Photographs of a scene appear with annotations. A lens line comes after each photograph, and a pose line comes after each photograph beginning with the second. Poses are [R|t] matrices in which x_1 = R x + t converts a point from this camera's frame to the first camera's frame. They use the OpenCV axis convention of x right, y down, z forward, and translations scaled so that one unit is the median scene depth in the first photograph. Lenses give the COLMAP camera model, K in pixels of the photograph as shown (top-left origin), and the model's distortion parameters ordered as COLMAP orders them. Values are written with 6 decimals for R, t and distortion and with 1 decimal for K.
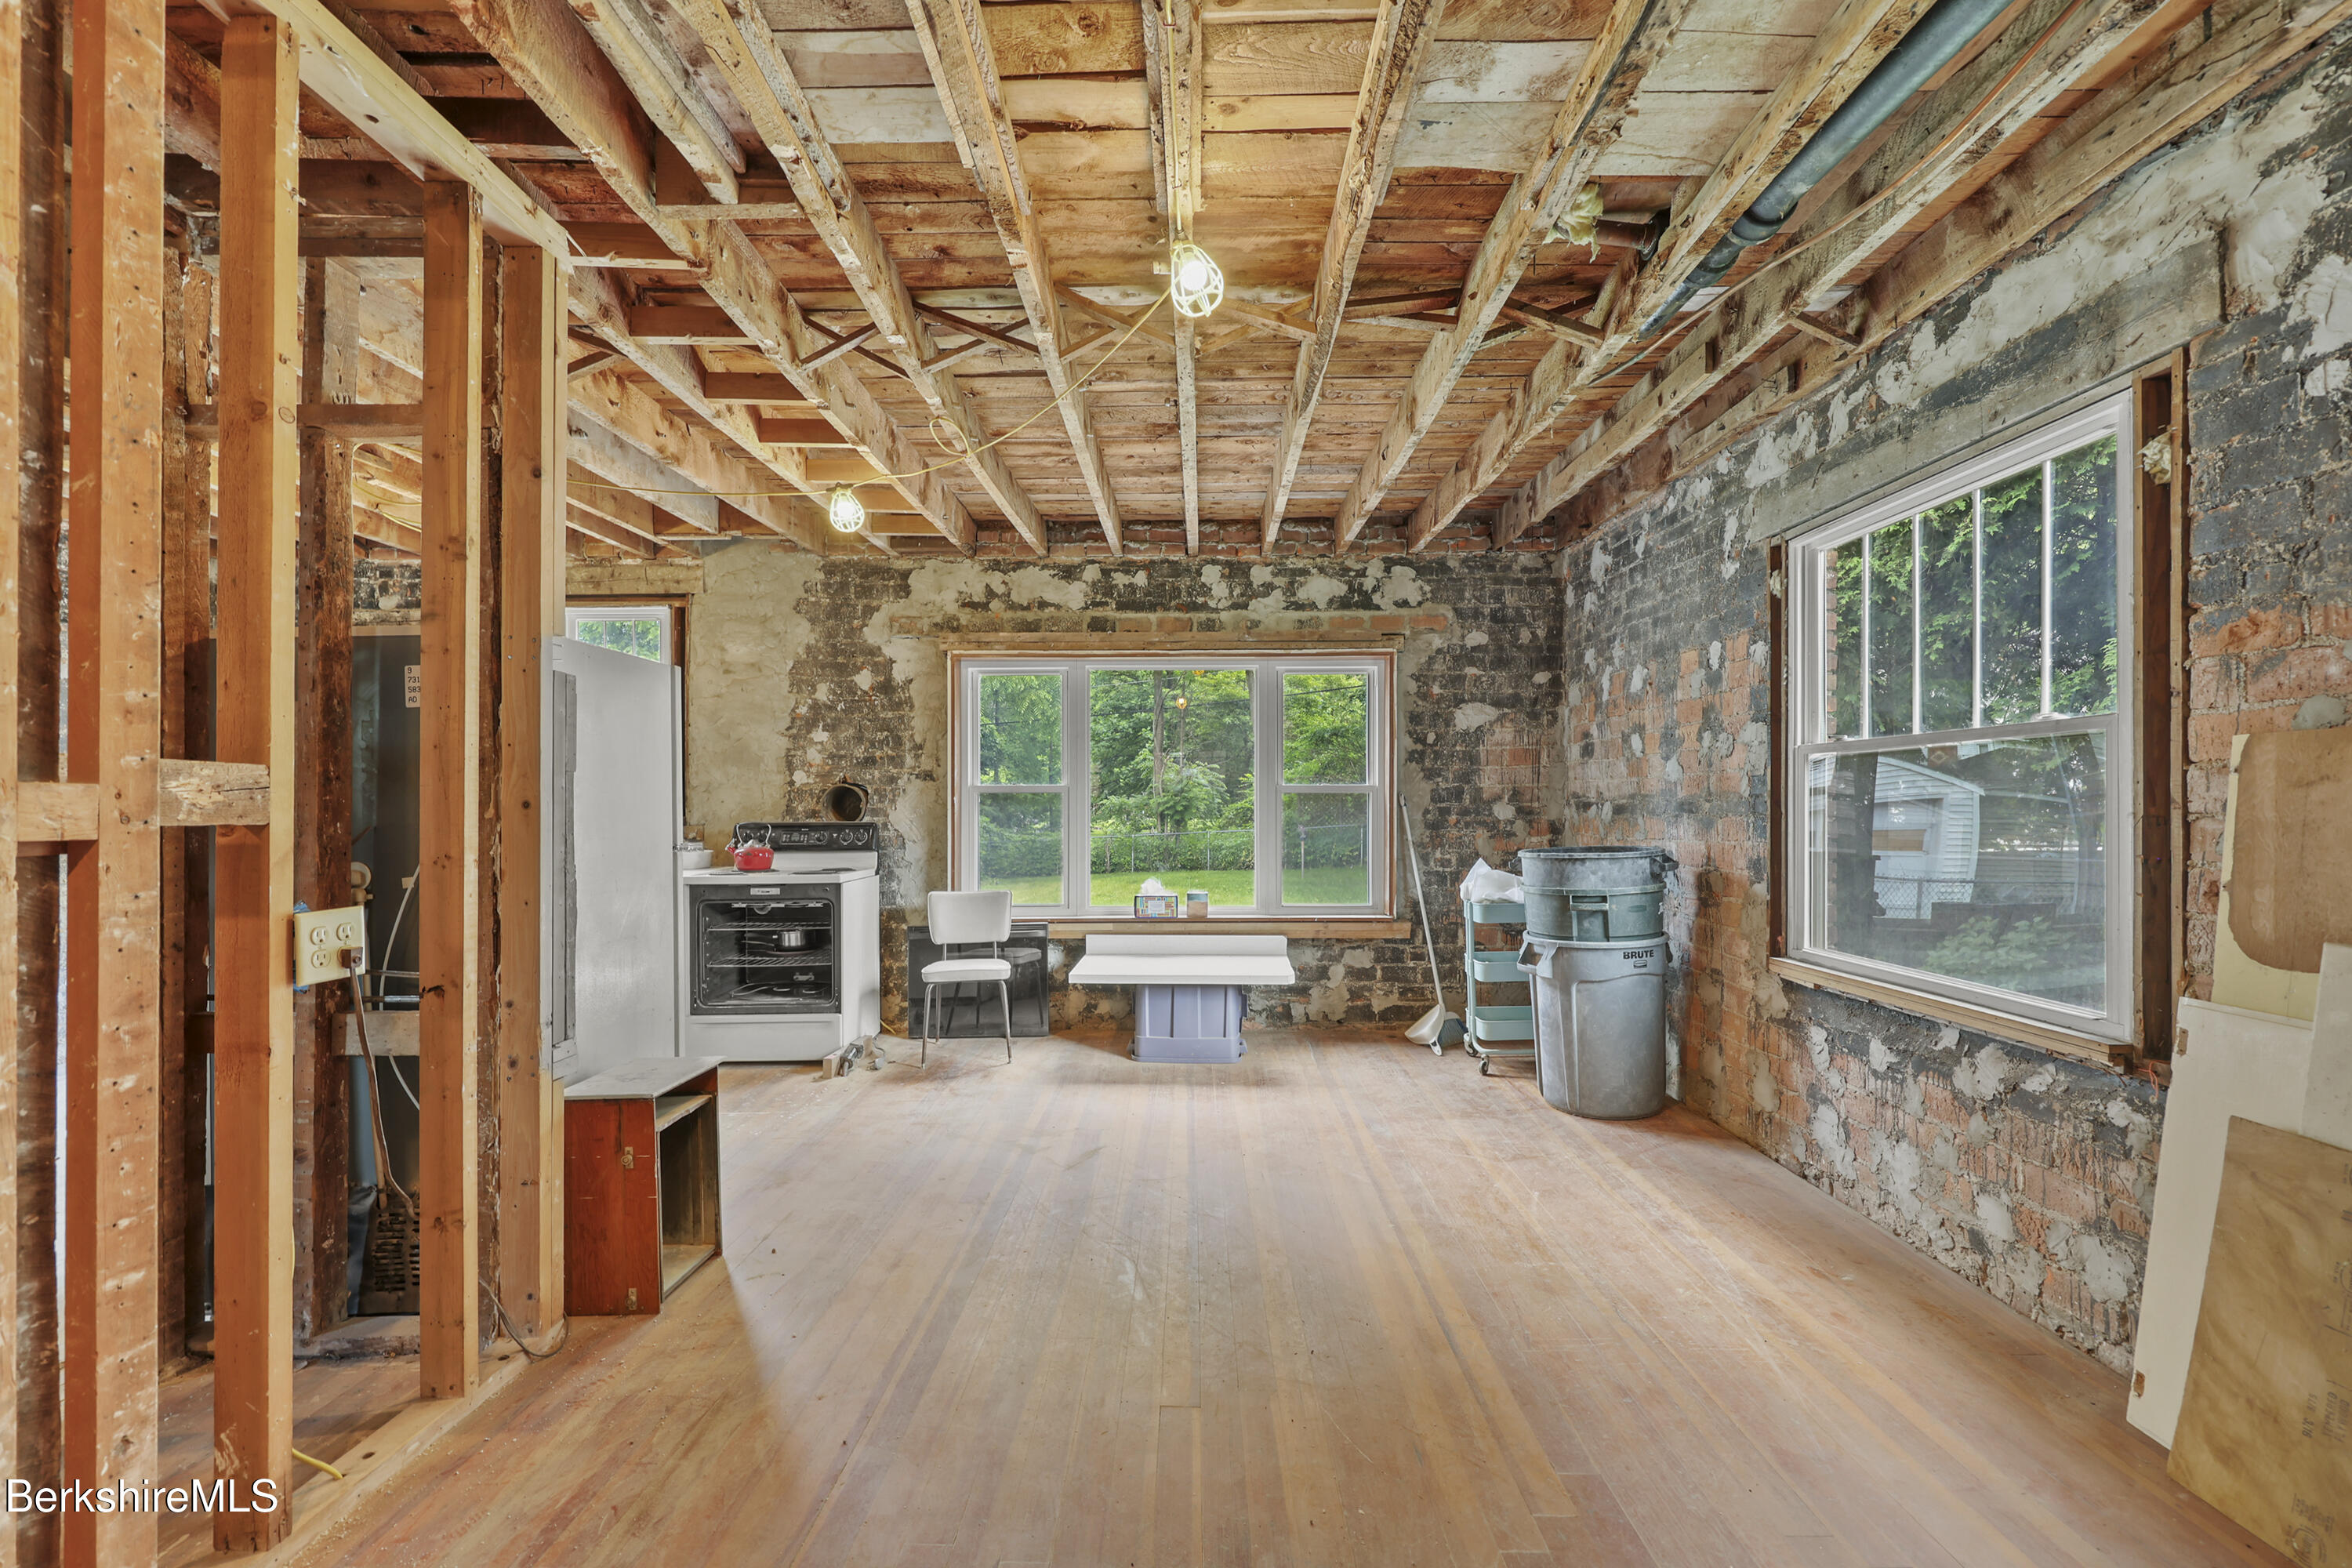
lens RADIAL K [[953.8, 0, 1180.5], [0, 953.8, 803.9], [0, 0, 1]] dist [0.000346, -0.000108]
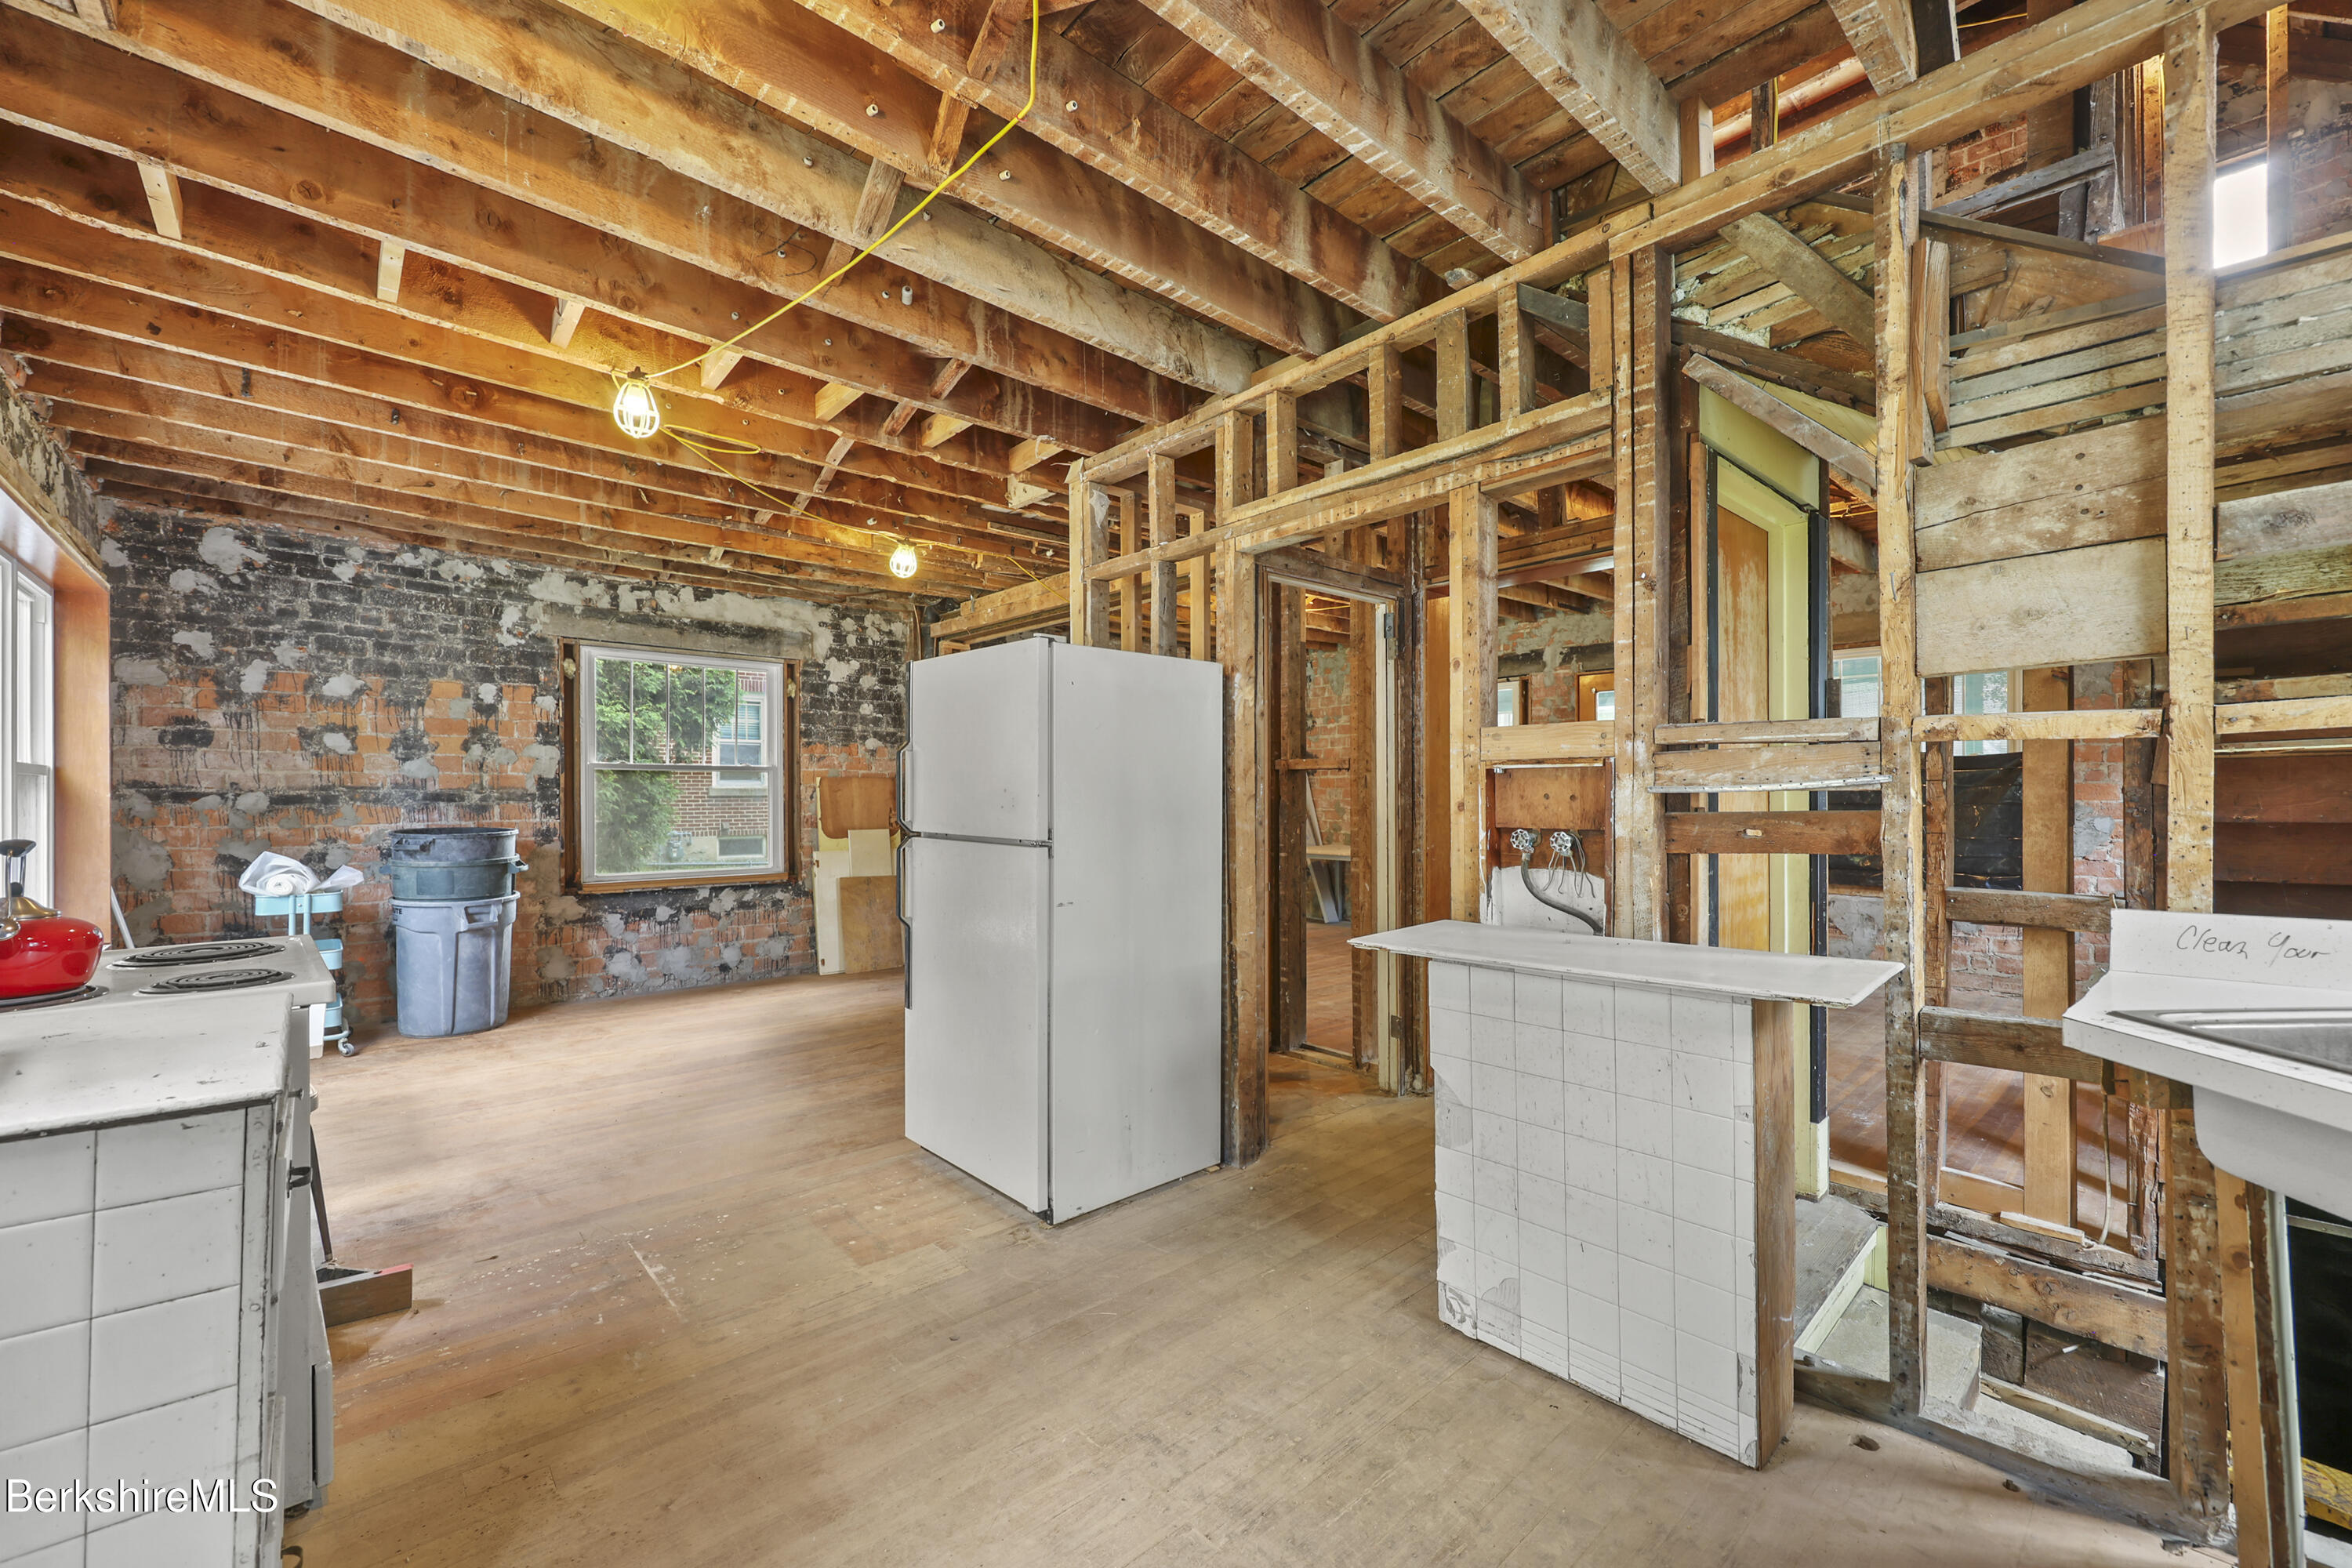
lens RADIAL K [[954.1, 0, 1178.1], [0, 954.1, 797.0], [0, 0, 1]] dist [0.000496, -0.000008]
pose [[-0.682369, 0.002368, 0.731004, -0.893115], [-0.000520, 0.999993, -0.003725, 0.005644], [-0.731008, -0.002921, -0.682363, 0.892195]]
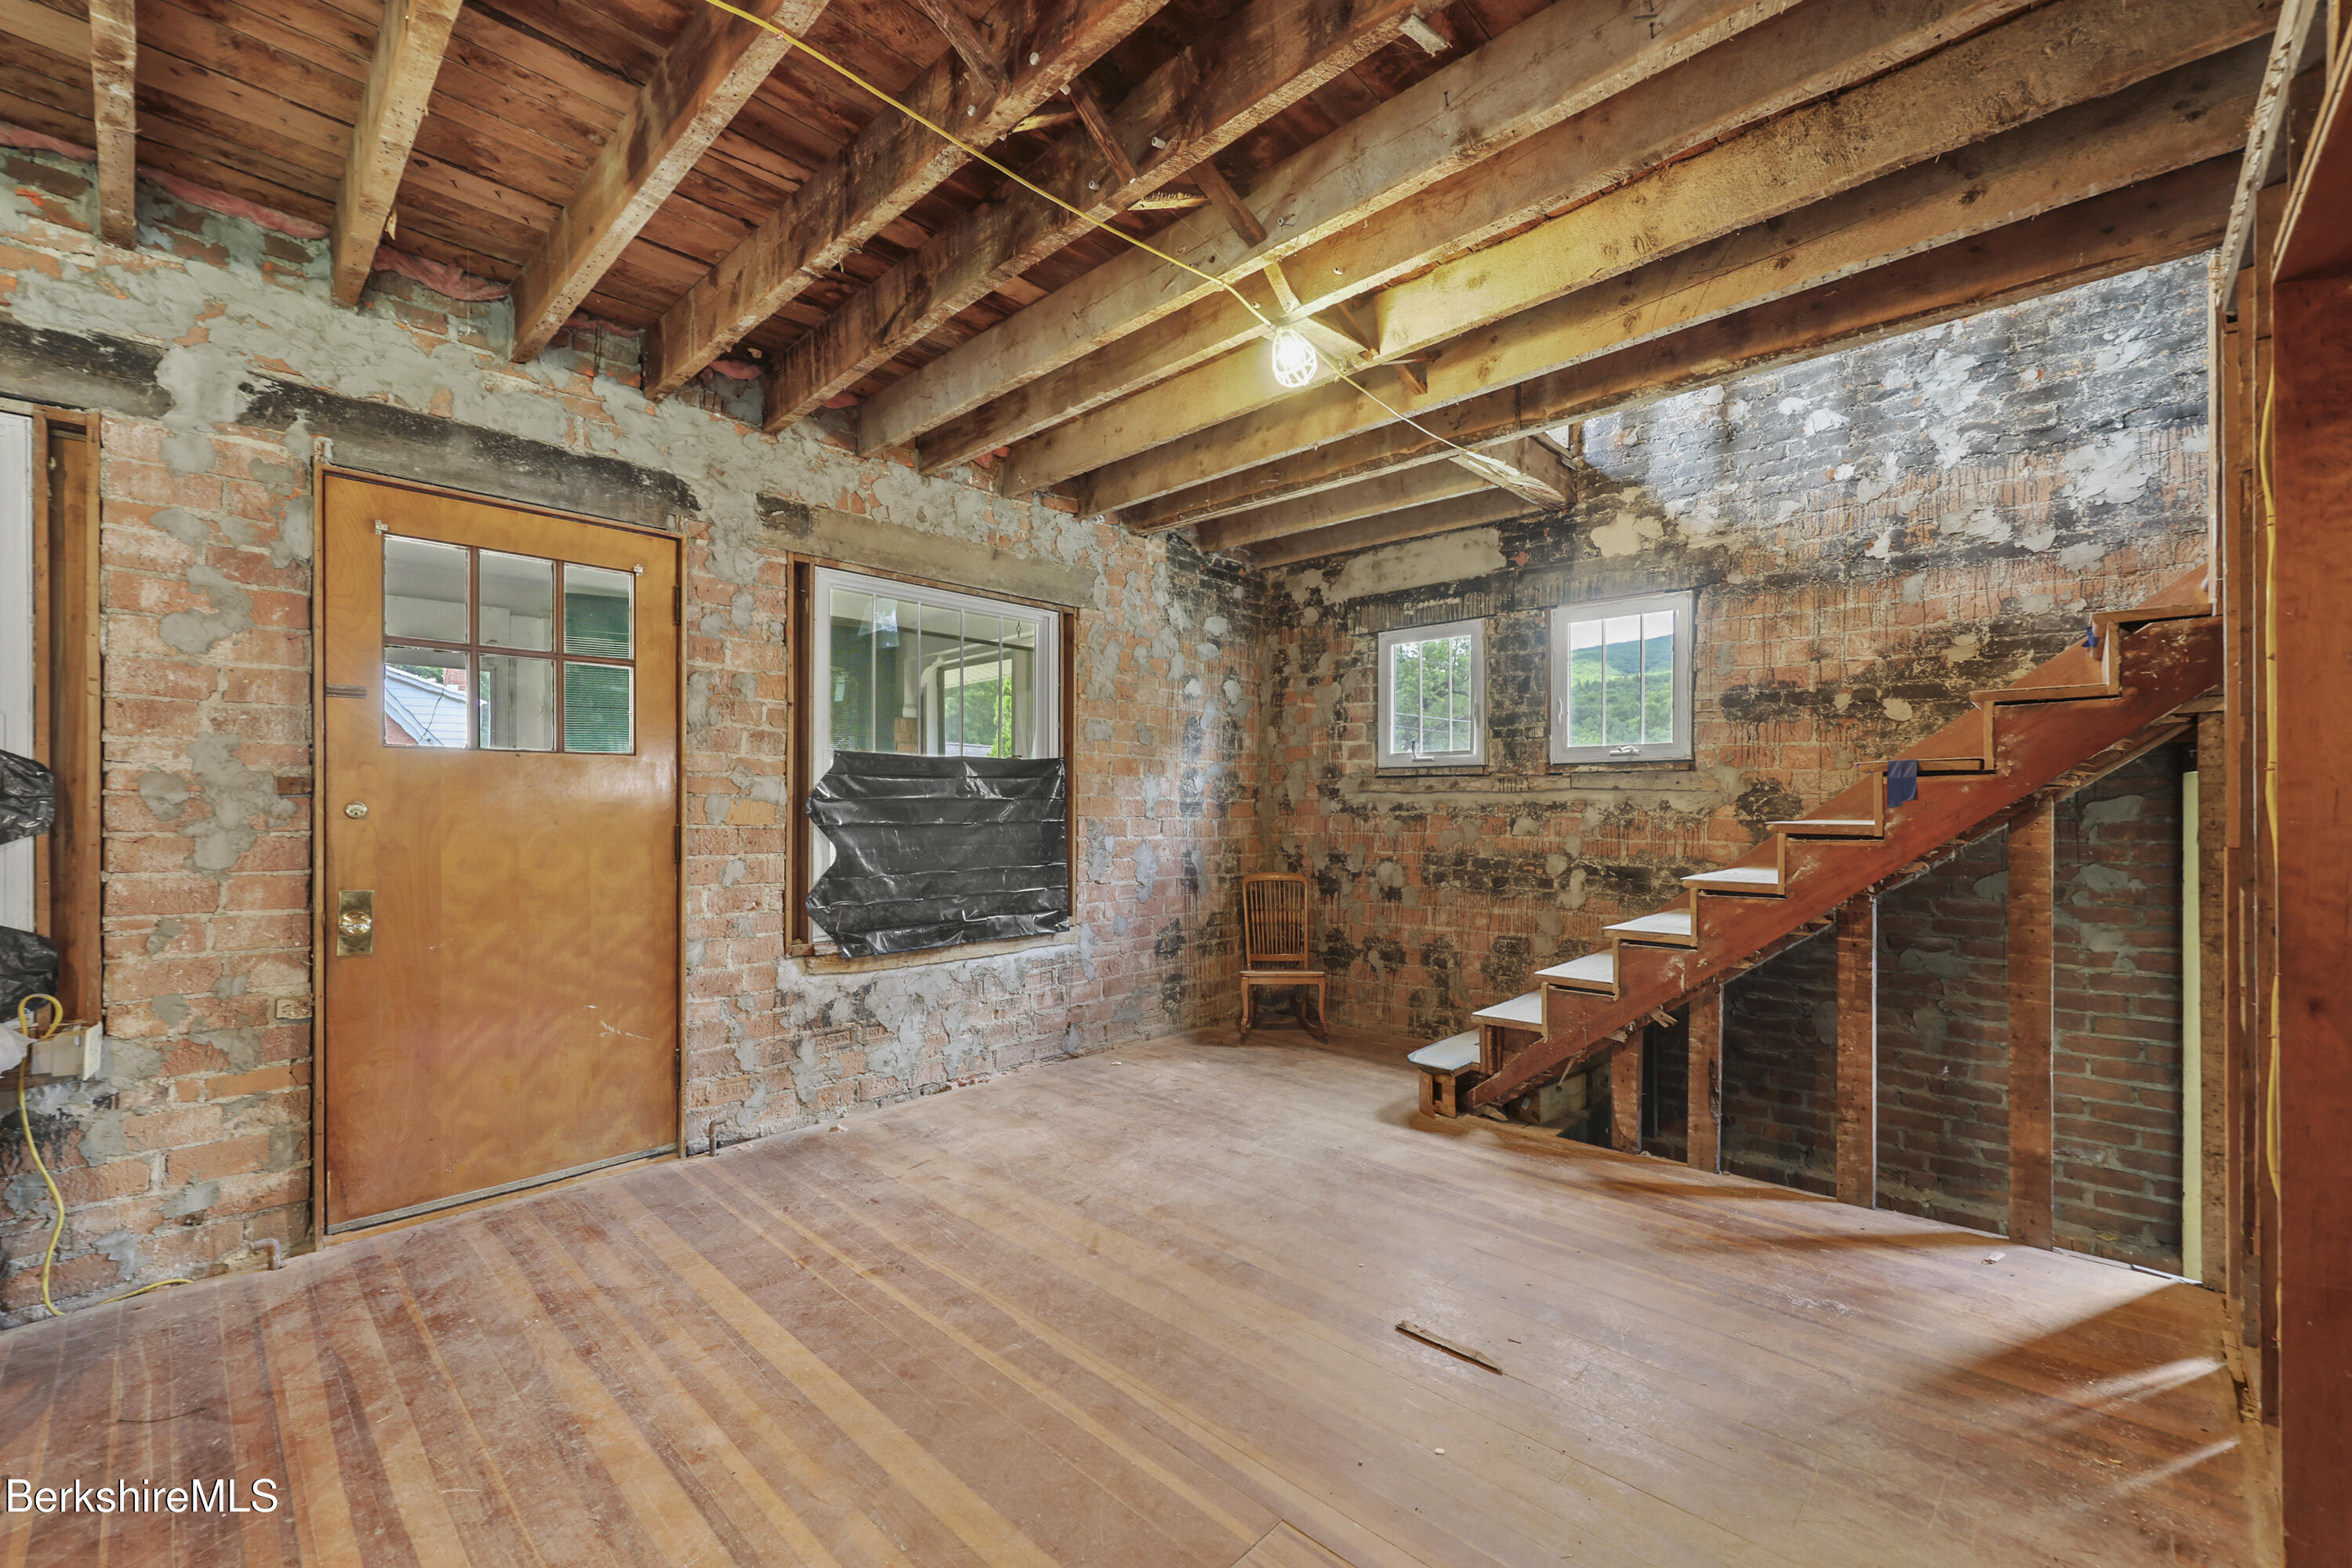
lens RADIAL K [[953.8, 0, 1180.5], [0, 953.8, 803.9], [0, 0, 1]] dist [0.000346, -0.000108]
pose [[-0.676495, -0.000718, -0.736447, -0.184598], [0.005352, 0.999968, -0.005891, -0.001599], [0.736428, -0.007927, -0.676470, 0.140395]]
